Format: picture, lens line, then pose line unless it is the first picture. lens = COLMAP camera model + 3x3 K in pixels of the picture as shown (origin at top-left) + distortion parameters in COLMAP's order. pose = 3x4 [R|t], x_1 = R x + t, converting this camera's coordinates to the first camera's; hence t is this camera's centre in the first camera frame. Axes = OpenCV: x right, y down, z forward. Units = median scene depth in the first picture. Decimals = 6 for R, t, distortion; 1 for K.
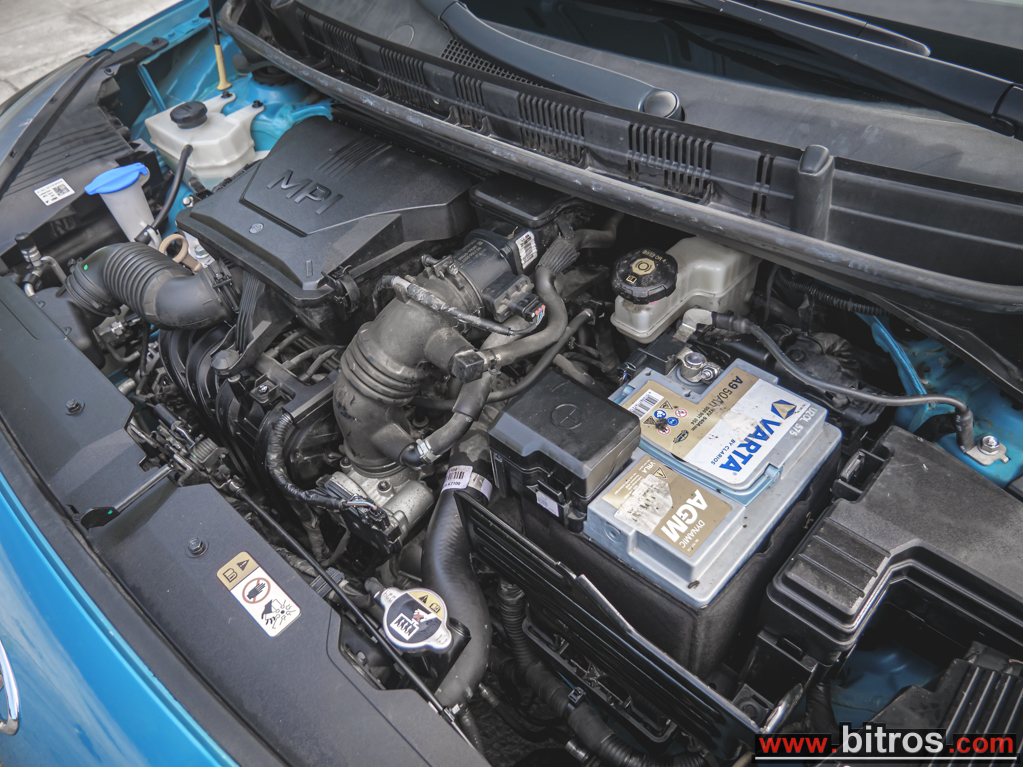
lens RADIAL K [[740.6, 0, 511.0], [0, 740.6, 381.1], [0, 0, 1]] dist [-0.045678, 0.021587]
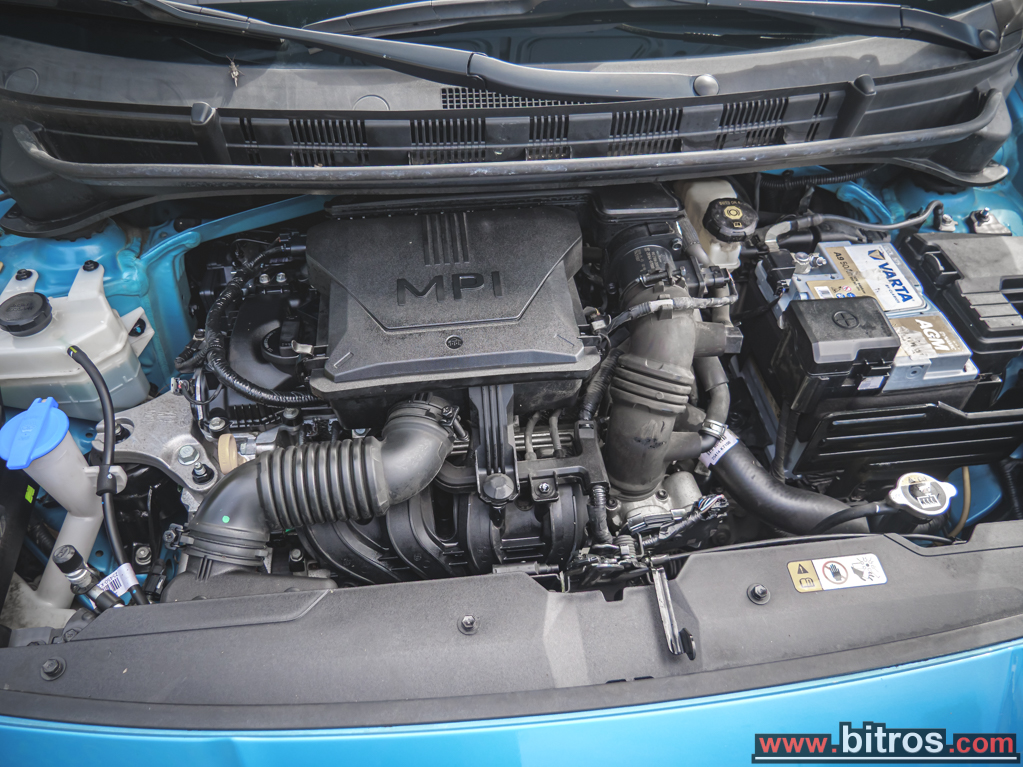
lens RADIAL K [[740.6, 0, 508.7], [0, 740.6, 387.9], [0, 0, 1]] dist [-0.045678, 0.021587]
pose [[0.639870, -0.505660, 0.578683, -0.902238], [0.496634, 0.846741, 0.190747, -0.319287], [-0.586448, 0.165341, 0.792932, 0.276170]]
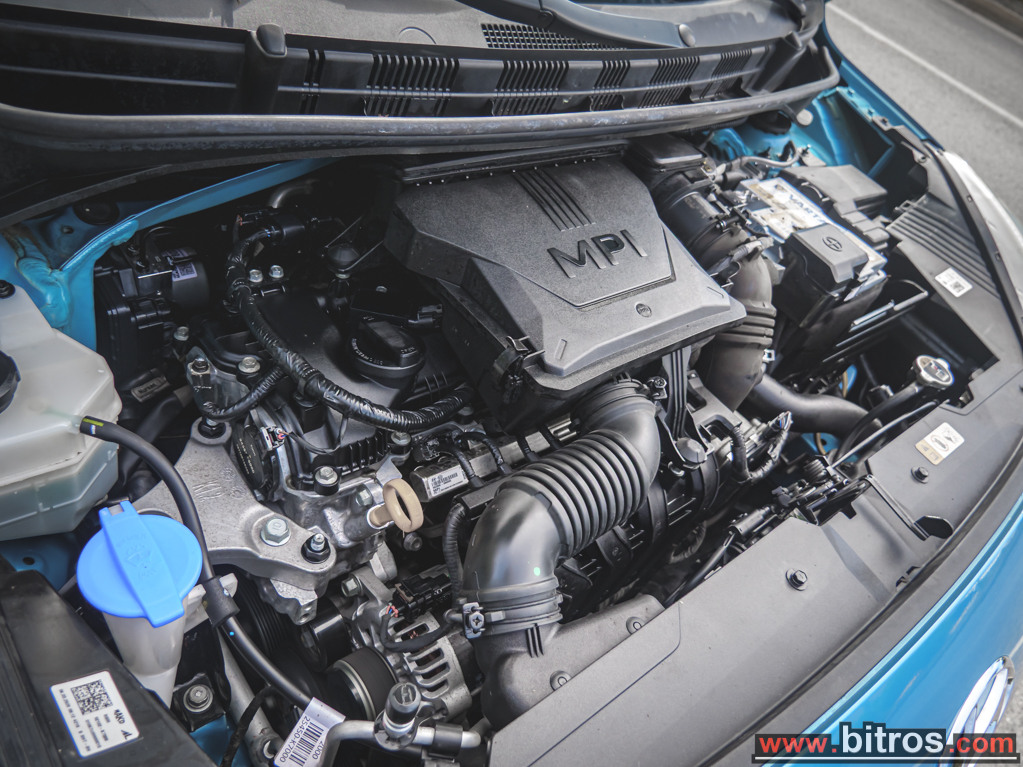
lens RADIAL K [[767.8, 0, 517.4], [0, 767.8, 387.0], [0, 0, 1]] dist [-0.017309, -0.001075]
pose [[0.101436, -0.612398, 0.784015, -1.150007], [0.450894, 0.730789, 0.512486, -0.686127], [-0.886795, 0.301523, 0.350255, 0.902245]]
